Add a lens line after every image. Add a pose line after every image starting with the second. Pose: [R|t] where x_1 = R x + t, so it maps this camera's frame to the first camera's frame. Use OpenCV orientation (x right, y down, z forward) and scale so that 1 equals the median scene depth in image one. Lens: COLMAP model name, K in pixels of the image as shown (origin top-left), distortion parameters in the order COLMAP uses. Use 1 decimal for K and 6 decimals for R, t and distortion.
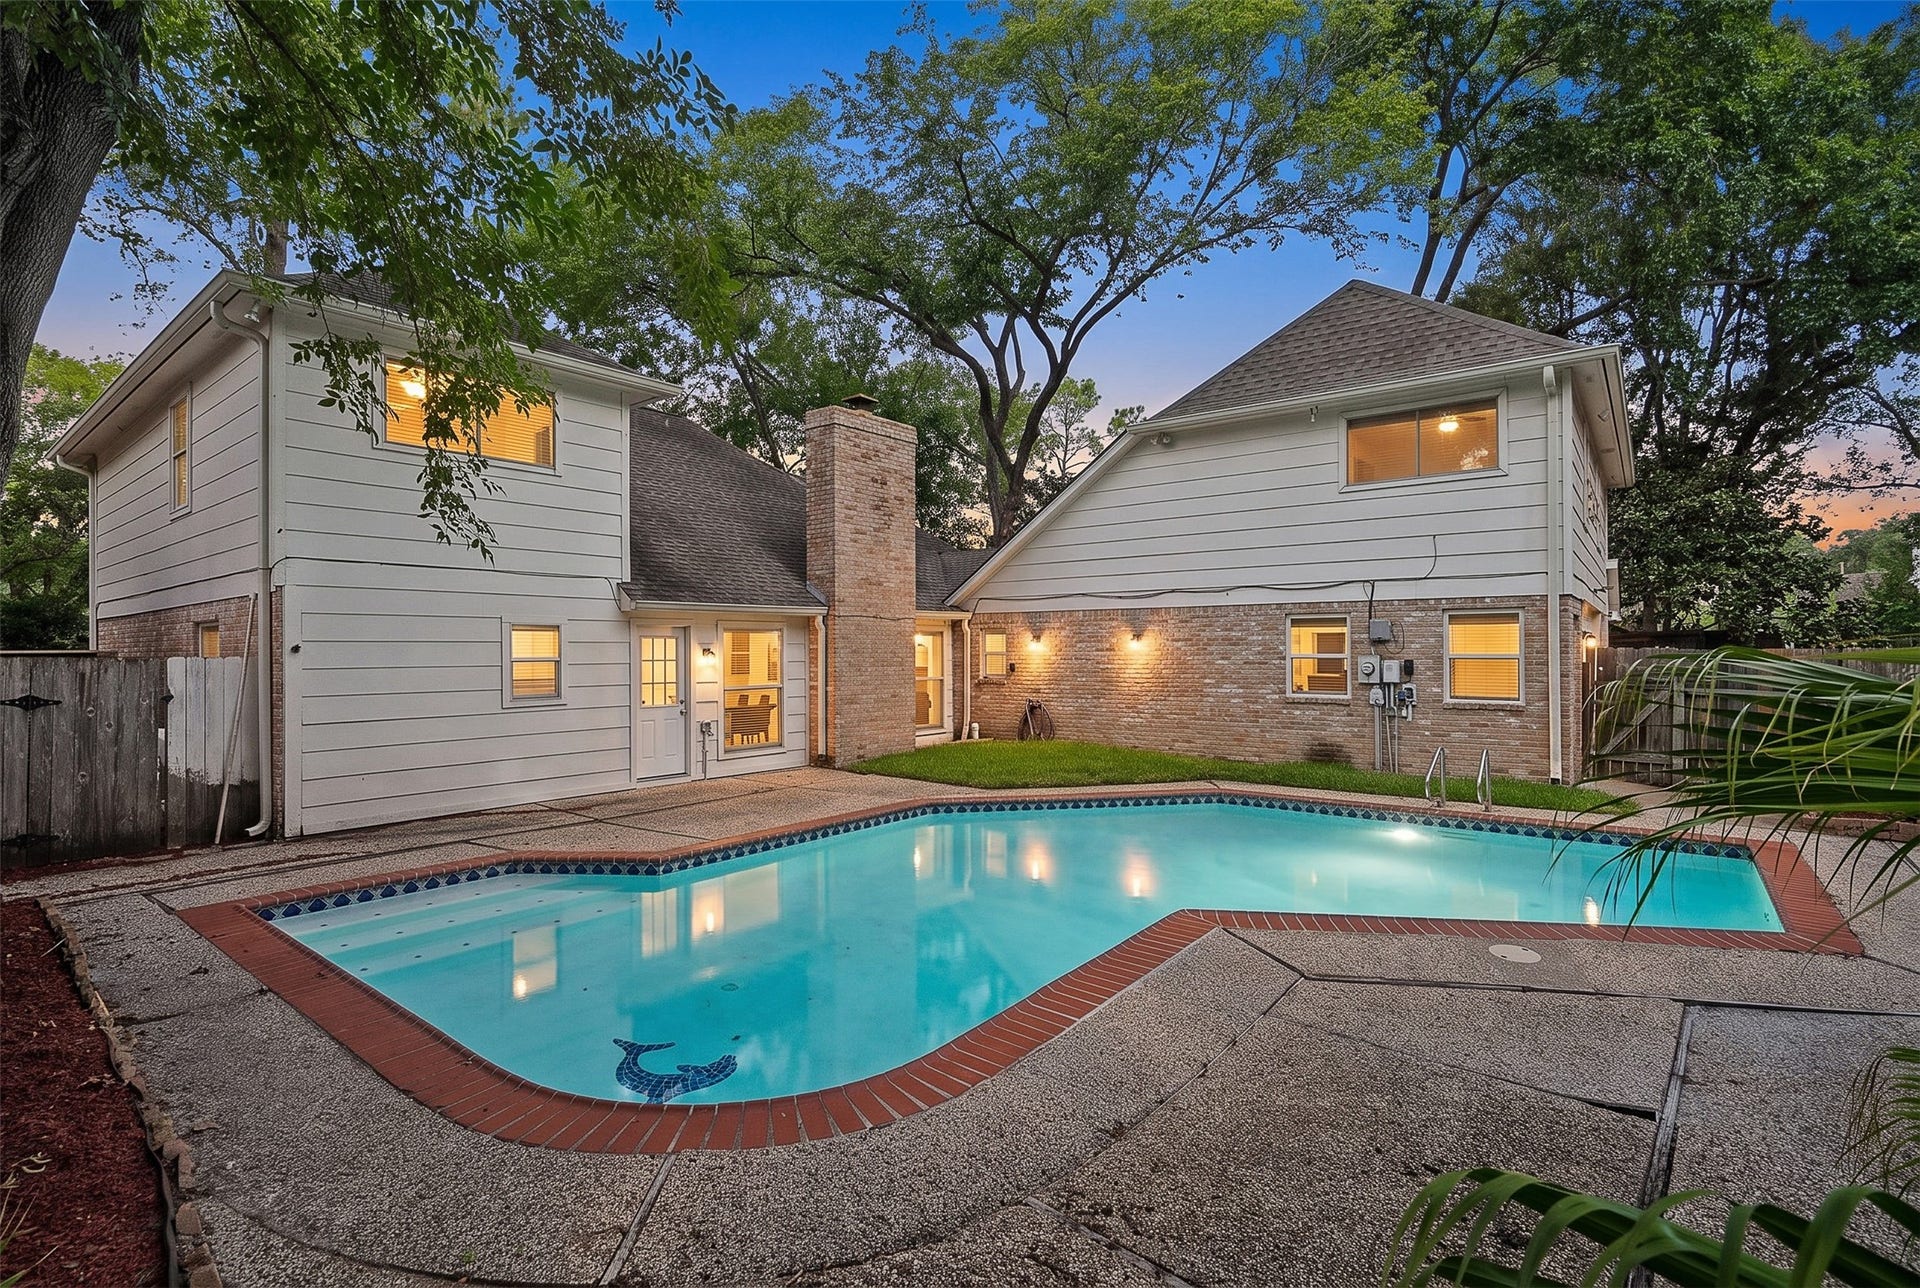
lens RADIAL K [[861.5, 0, 957.7], [0, 861.5, 647.3], [0, 0, 1]] dist [-0.003997, 0.001415]
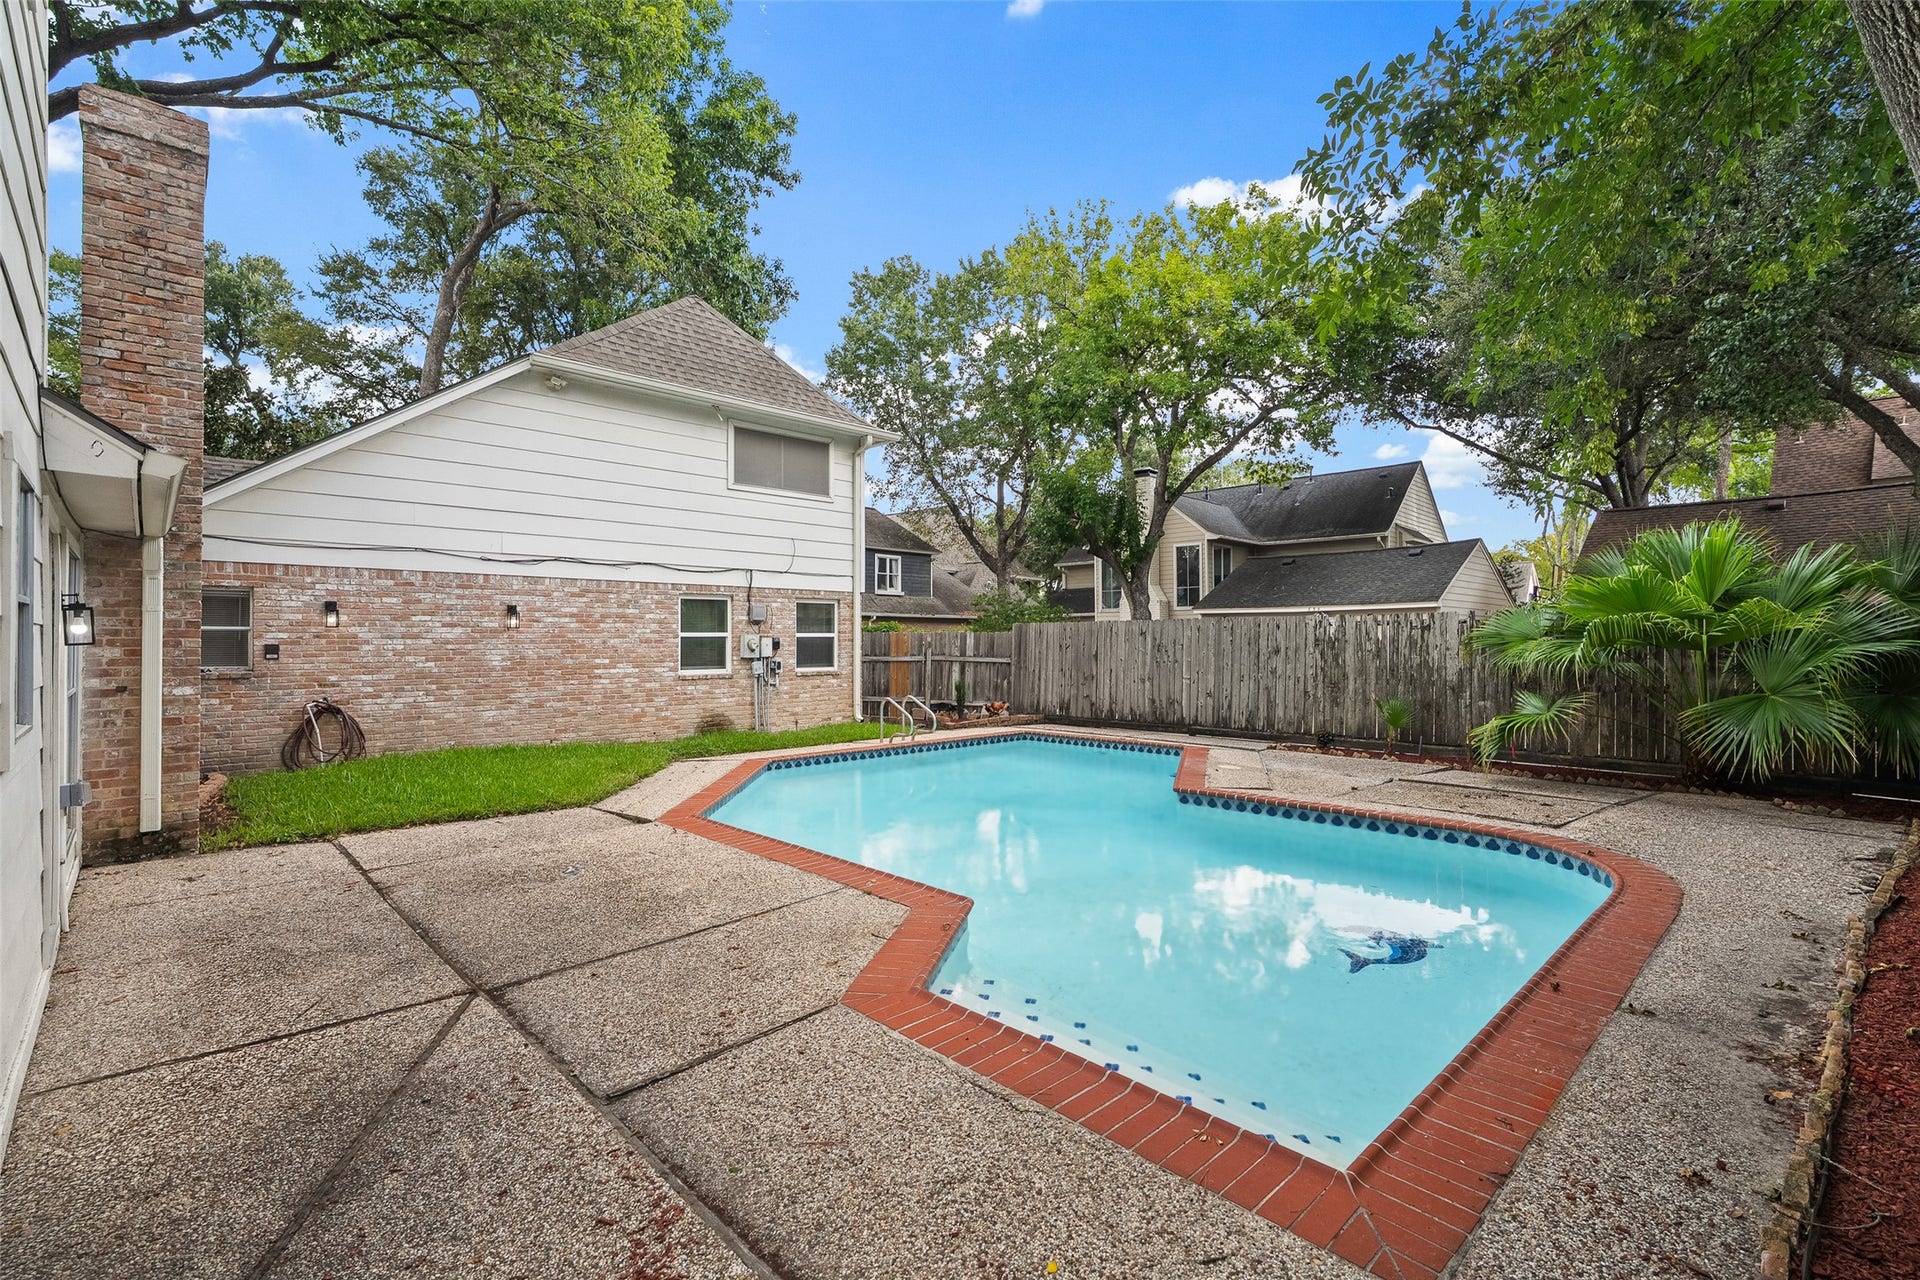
lens RADIAL K [[861.5, 0, 958.8], [0, 861.5, 638.5], [0, 0, 1]] dist [-0.003997, 0.001415]
pose [[0.136004, 0.011154, 0.990645, -0.628939], [0.001047, 0.999934, -0.011403, 0.028725], [-0.990708, 0.002588, 0.135984, 0.552620]]
